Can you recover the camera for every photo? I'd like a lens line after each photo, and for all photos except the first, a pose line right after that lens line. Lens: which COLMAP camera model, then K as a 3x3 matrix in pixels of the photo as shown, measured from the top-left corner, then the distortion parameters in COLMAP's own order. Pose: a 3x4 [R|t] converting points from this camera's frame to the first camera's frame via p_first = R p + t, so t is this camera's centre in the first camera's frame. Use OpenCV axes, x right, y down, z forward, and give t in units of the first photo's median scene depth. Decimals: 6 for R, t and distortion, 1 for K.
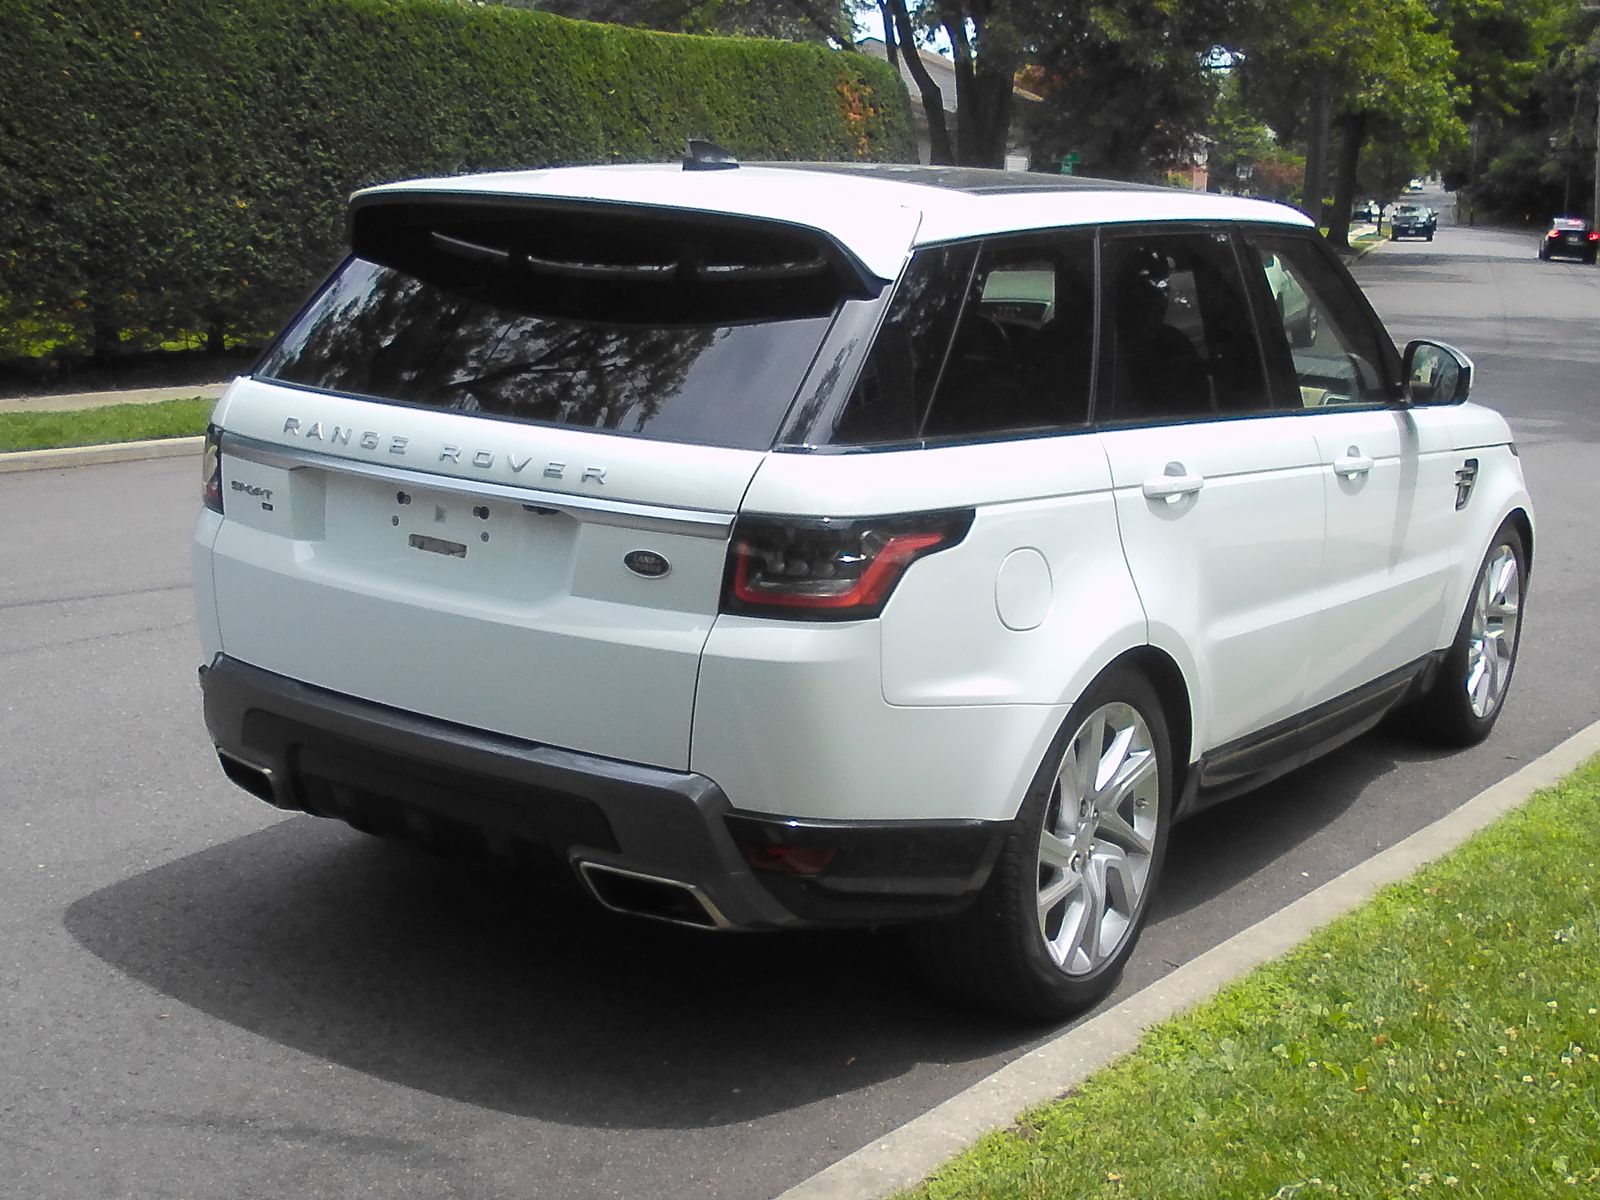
lens RADIAL K [[2120.1, 0, 800.7], [0, 2120.1, 576.2], [0, 0, 1]] dist [-0.029686, -0.601192]
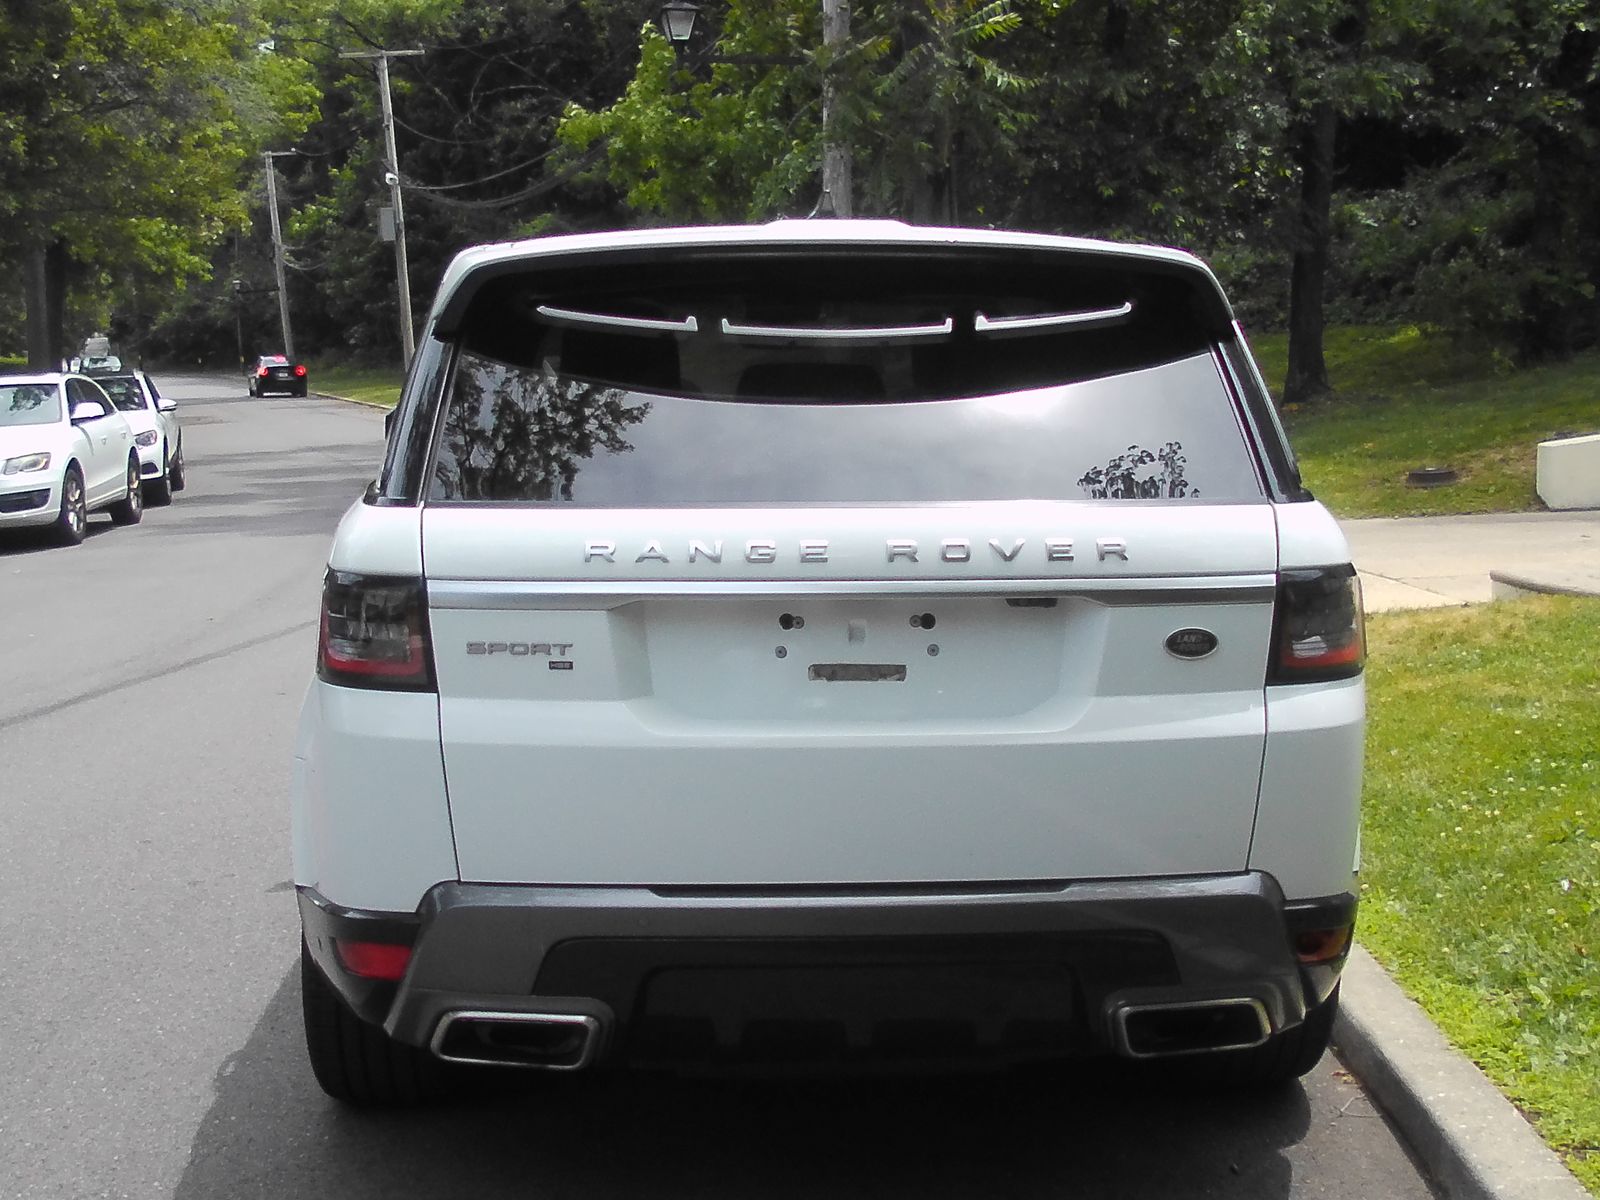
lens RADIAL K [[2070.1, 0, 800.0], [0, 2070.1, 600.0], [0, 0, 1]] dist [-0.033514, -0.024702]
pose [[0.789308, -0.120146, 0.602127, -0.658893], [0.155968, 0.987735, -0.007366, -0.039260], [-0.593857, 0.099727, 0.798366, 0.385948]]
